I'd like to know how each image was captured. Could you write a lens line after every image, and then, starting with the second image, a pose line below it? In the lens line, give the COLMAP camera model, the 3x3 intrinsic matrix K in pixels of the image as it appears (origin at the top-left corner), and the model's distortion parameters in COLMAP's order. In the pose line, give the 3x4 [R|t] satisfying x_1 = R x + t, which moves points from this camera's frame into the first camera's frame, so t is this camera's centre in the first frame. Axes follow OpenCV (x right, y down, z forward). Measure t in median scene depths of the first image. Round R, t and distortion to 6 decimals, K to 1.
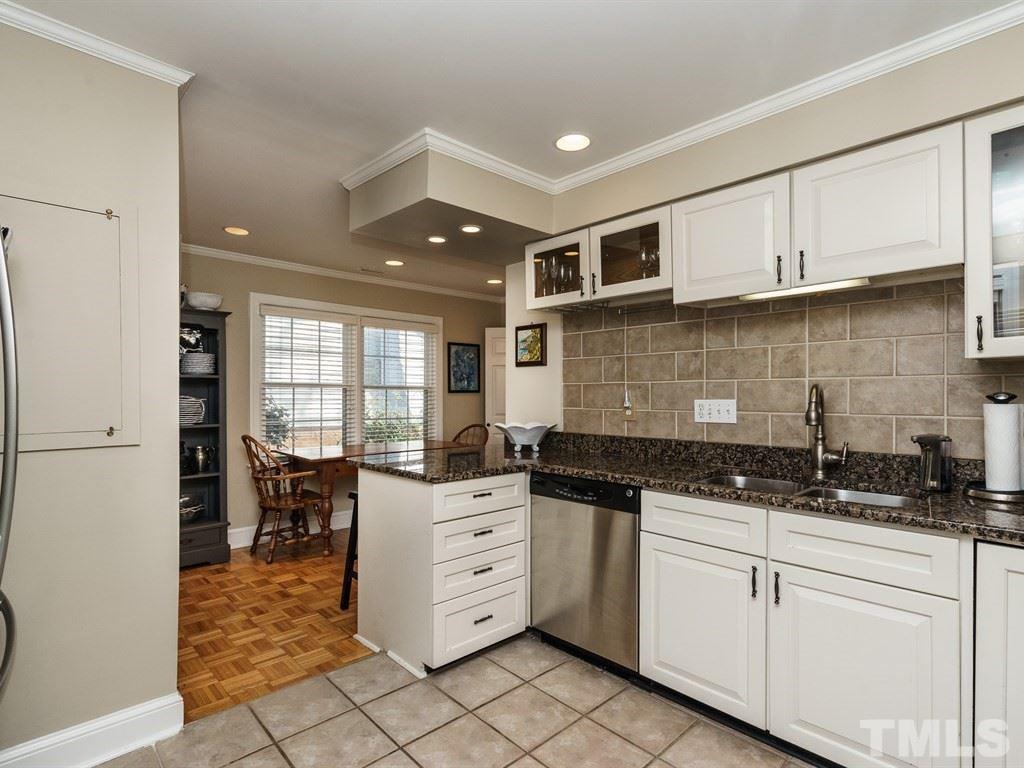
lens RADIAL K [[529.6, 0, 487.5], [0, 529.6, 393.1], [0, 0, 1]] dist [-0.017274, 0.006069]
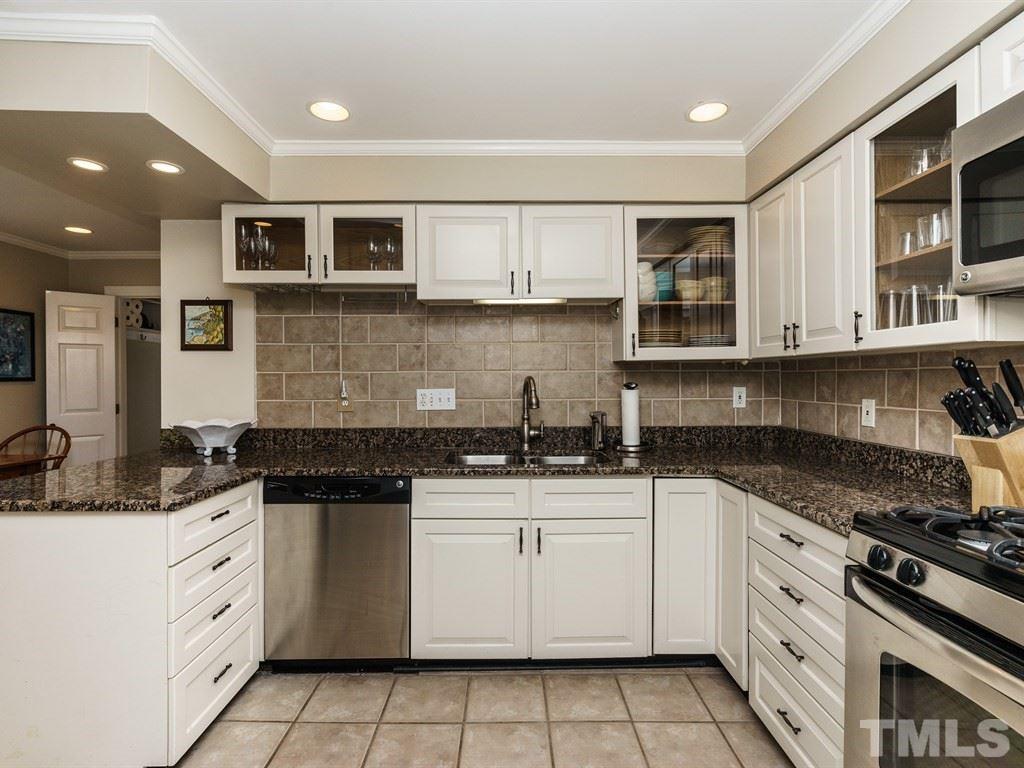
lens RADIAL K [[529.6, 0, 510.9], [0, 529.6, 378.0], [0, 0, 1]] dist [-0.017274, 0.006069]
pose [[0.658363, -0.002944, 0.752695, -0.315164], [0.002096, 0.999996, 0.002078, -0.013083], [-0.752698, 0.000210, 0.658366, 0.160087]]
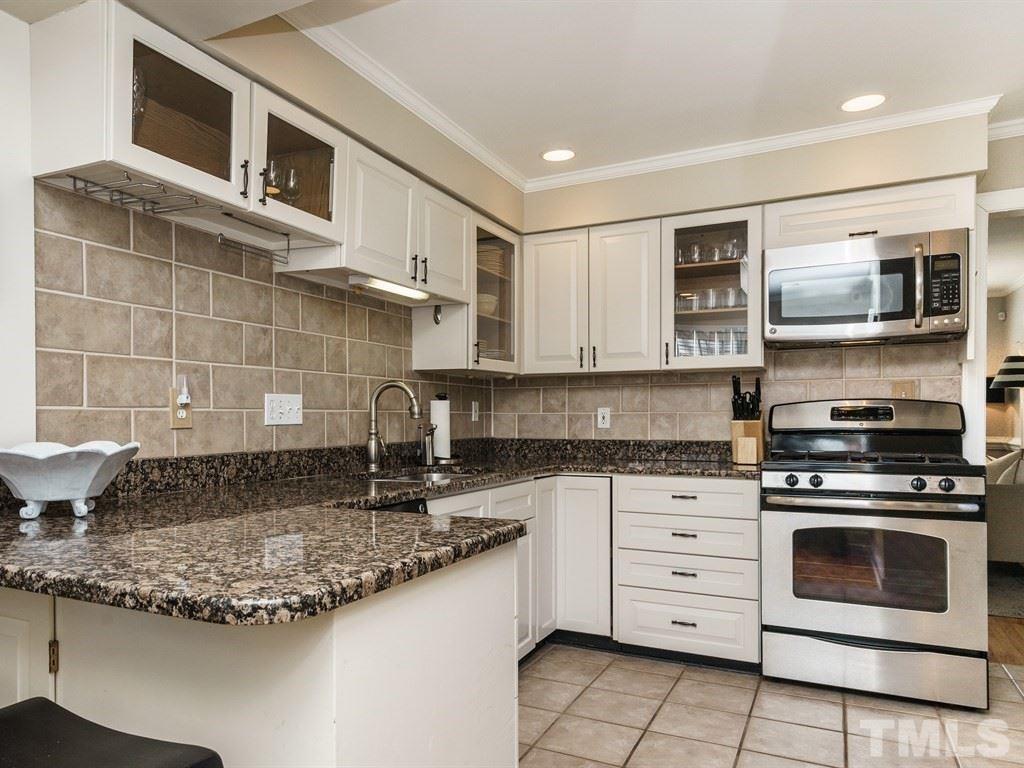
lens RADIAL K [[745.3, 0, 444.8], [0, 745.3, 421.4], [0, 0, 1]] dist [-0.010877, -0.003294]
pose [[-0.357021, -0.001495, 0.934095, -0.694731], [0.001509, 0.999996, 0.002177, 0.052212], [-0.934095, 0.002187, -0.357018, 1.226058]]
